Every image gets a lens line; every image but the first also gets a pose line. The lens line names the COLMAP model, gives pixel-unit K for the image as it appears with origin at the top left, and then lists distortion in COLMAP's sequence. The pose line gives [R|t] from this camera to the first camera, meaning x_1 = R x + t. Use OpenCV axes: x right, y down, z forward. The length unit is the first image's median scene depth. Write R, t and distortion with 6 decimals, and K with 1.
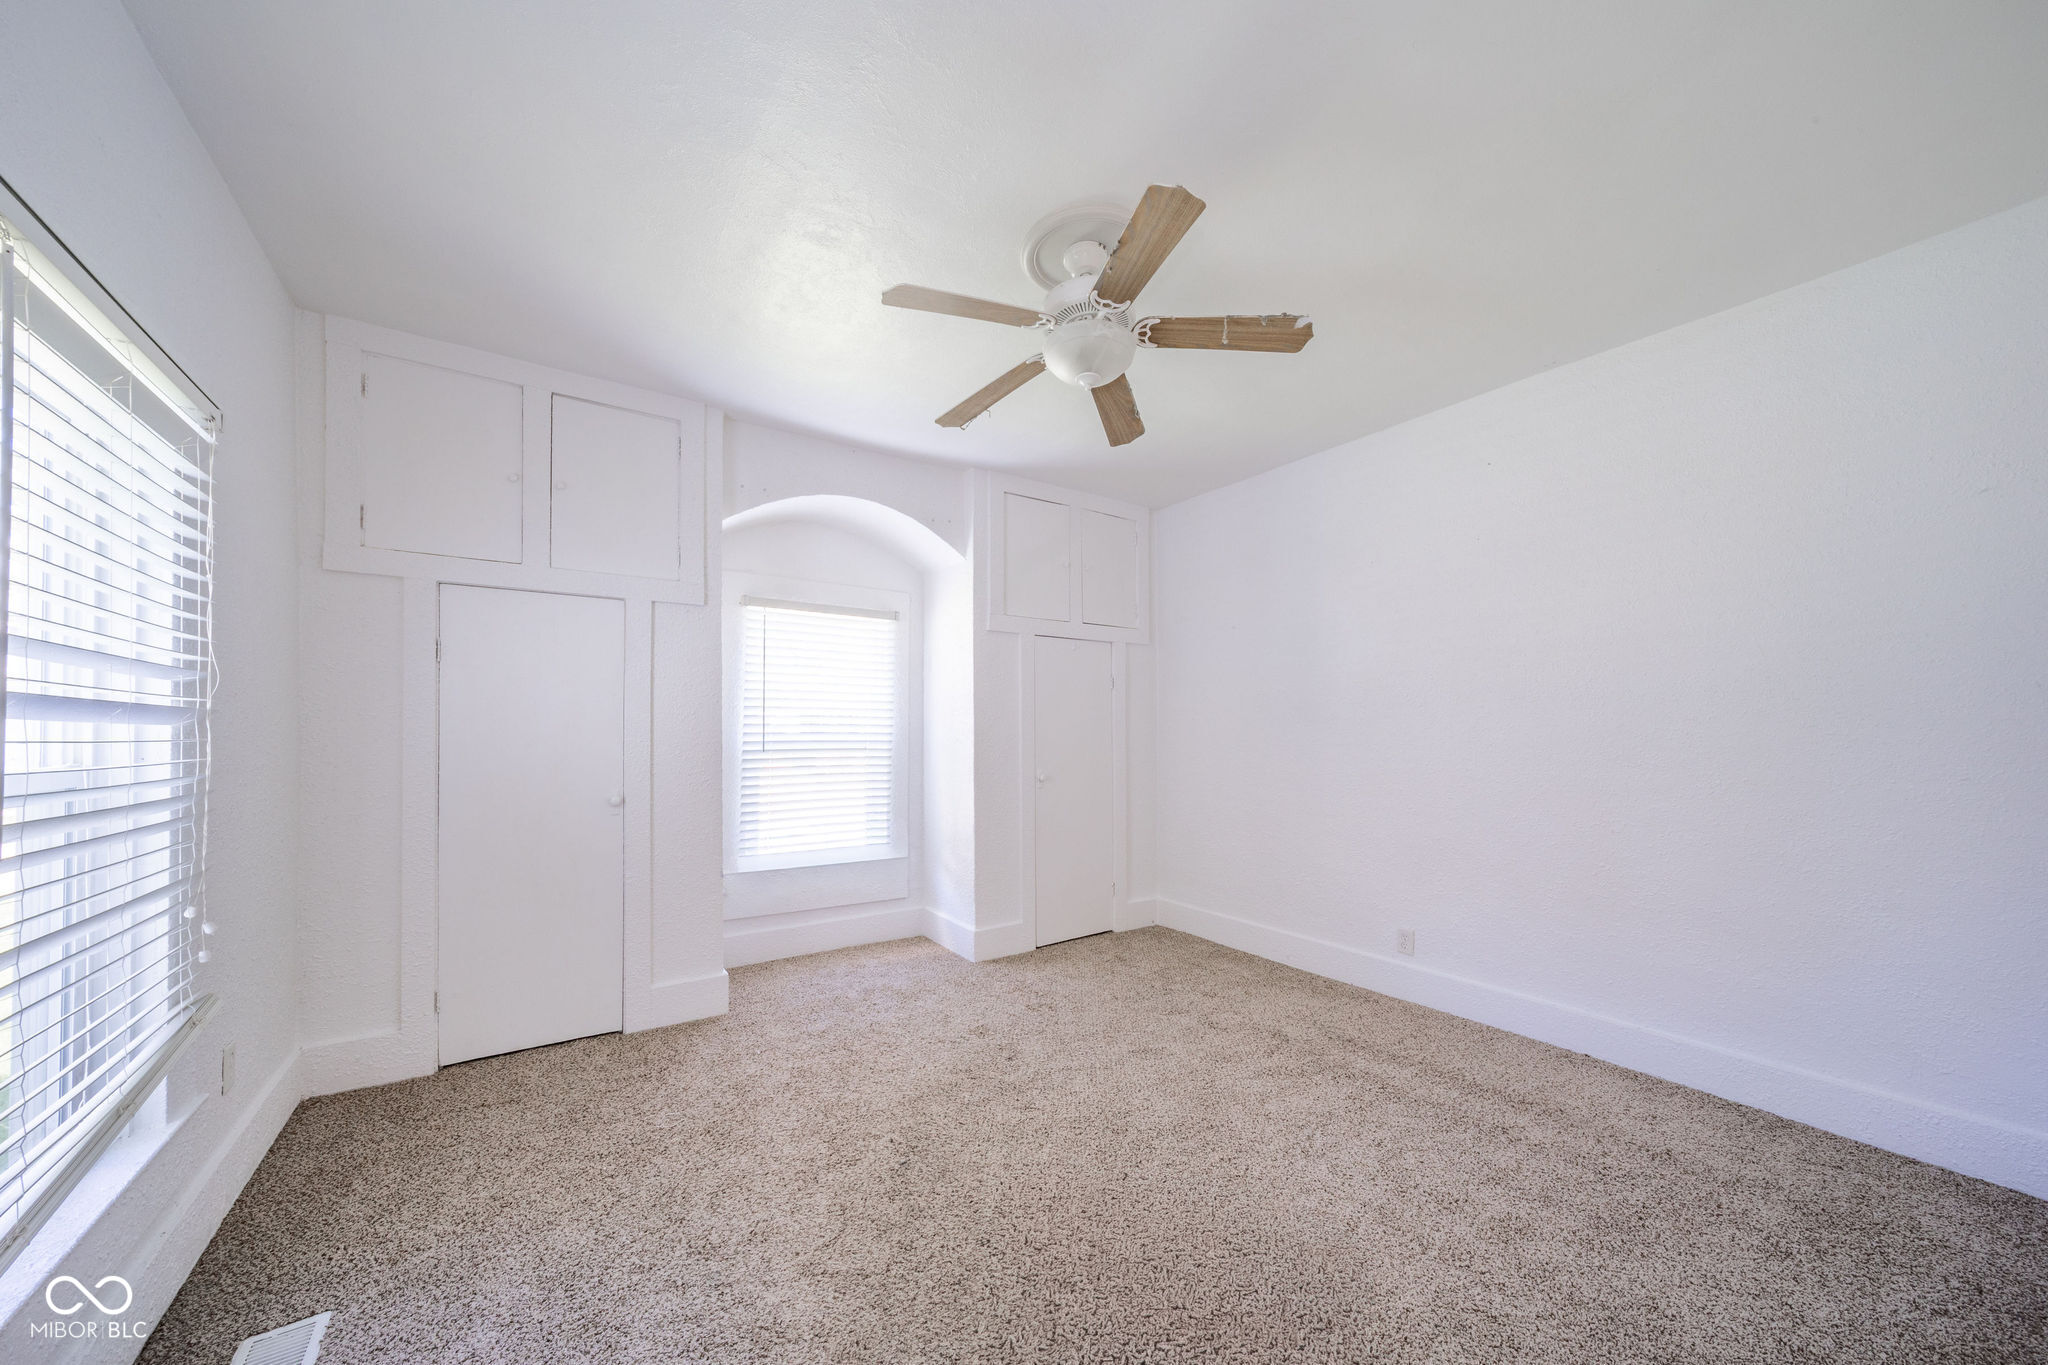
lens RADIAL K [[724.4, 0, 1006.1], [0, 724.4, 710.7], [0, 0, 1]] dist [0.000486, -0.000089]
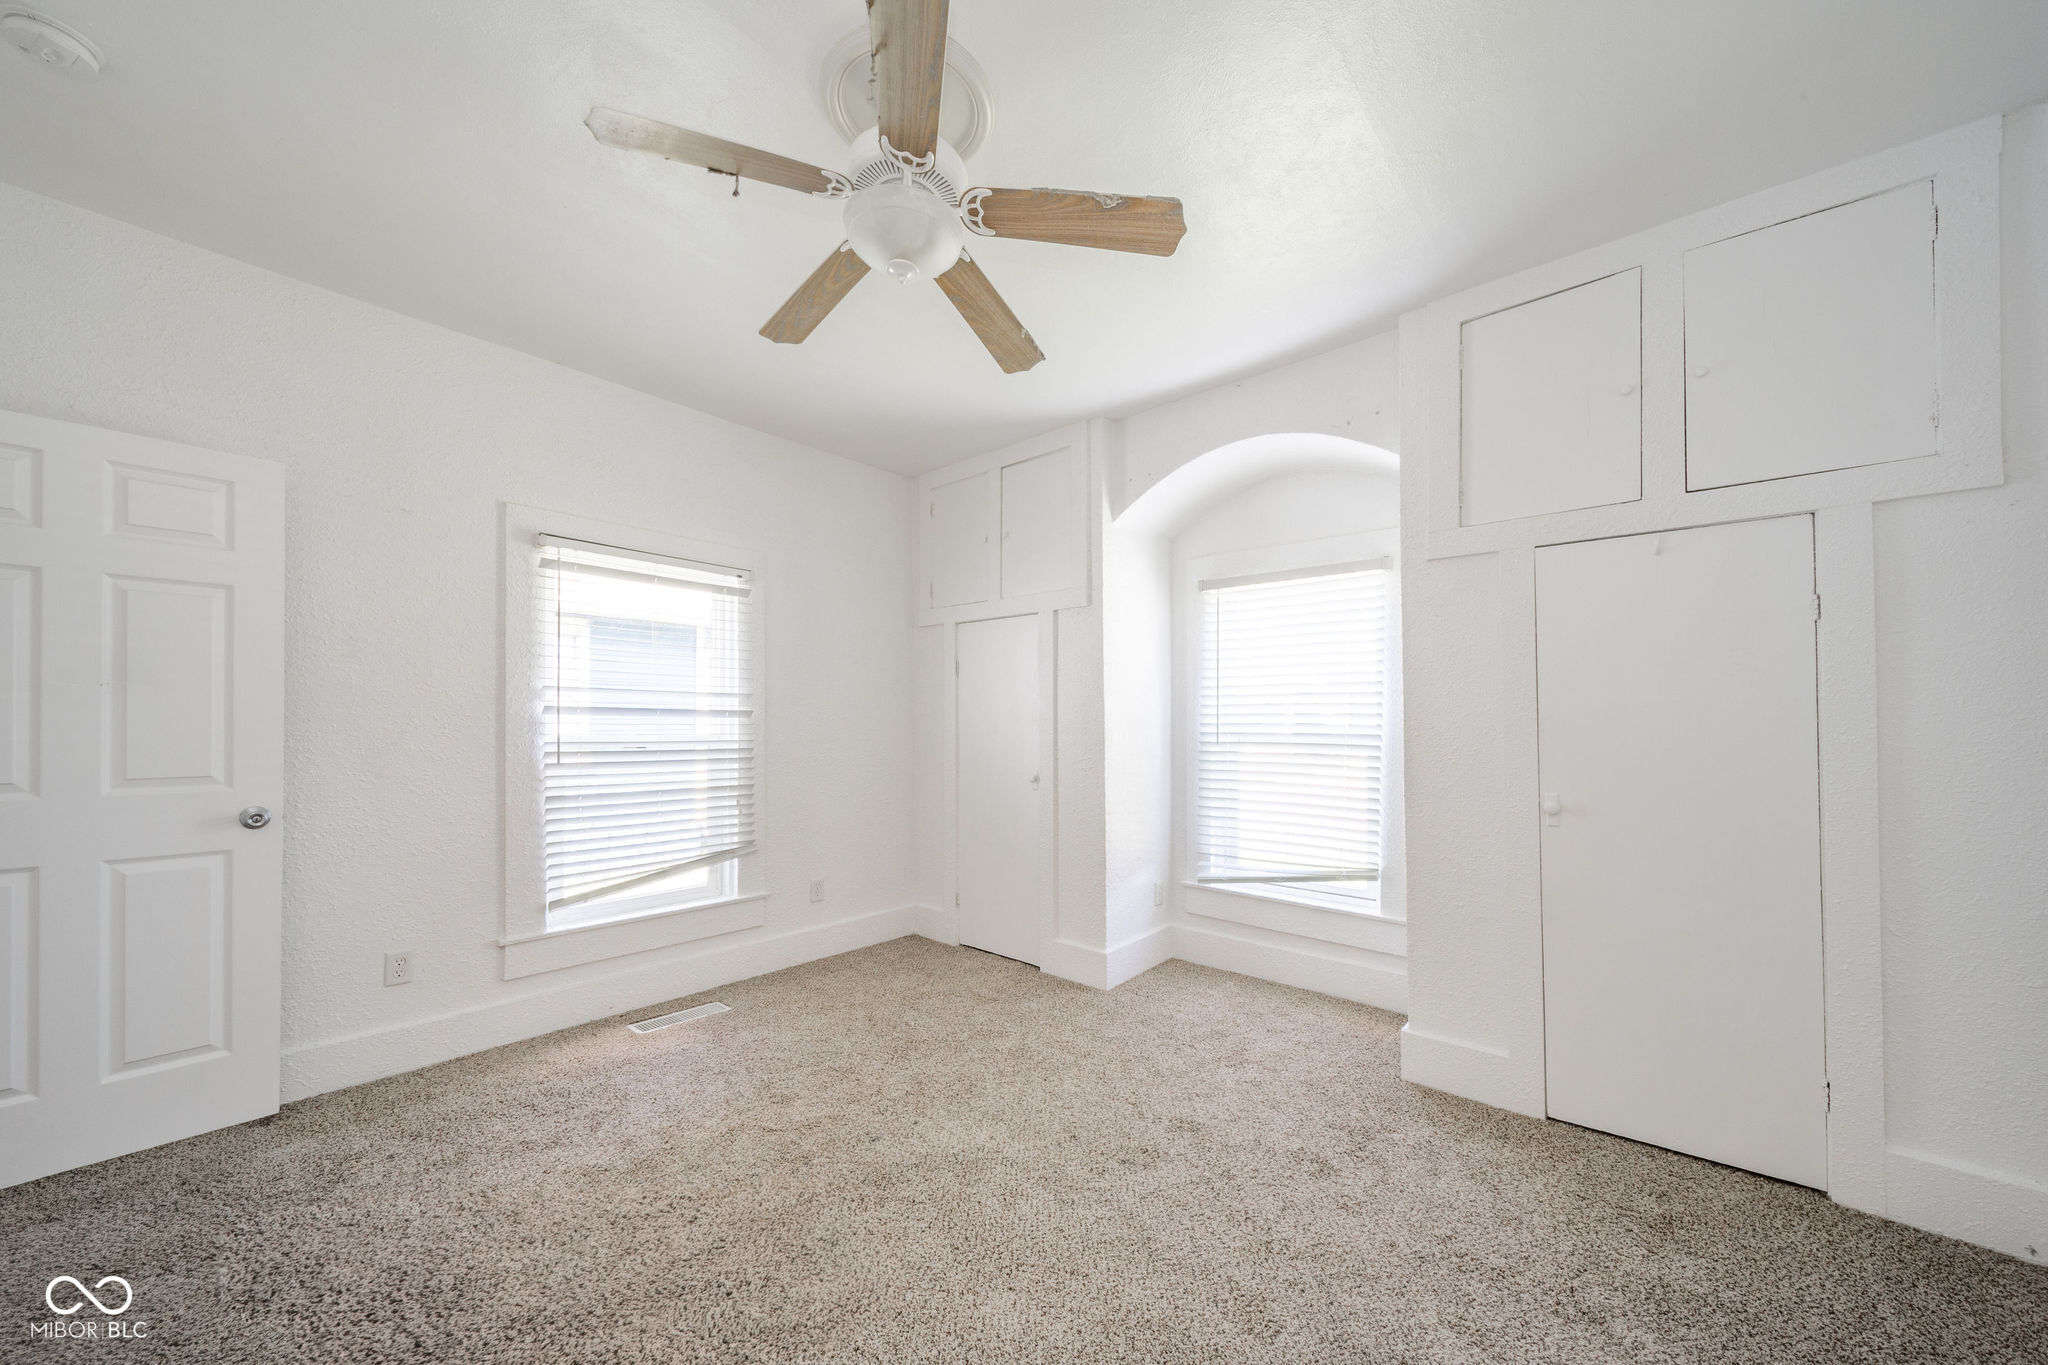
lens RADIAL K [[724.4, 0, 1006.1], [0, 724.4, 710.7], [0, 0, 1]] dist [0.000486, -0.000089]
pose [[0.260691, -0.016043, -0.965289, 0.606353], [0.026796, 0.999597, -0.009377, 0.019101], [0.965050, -0.023421, 0.261016, 0.608119]]
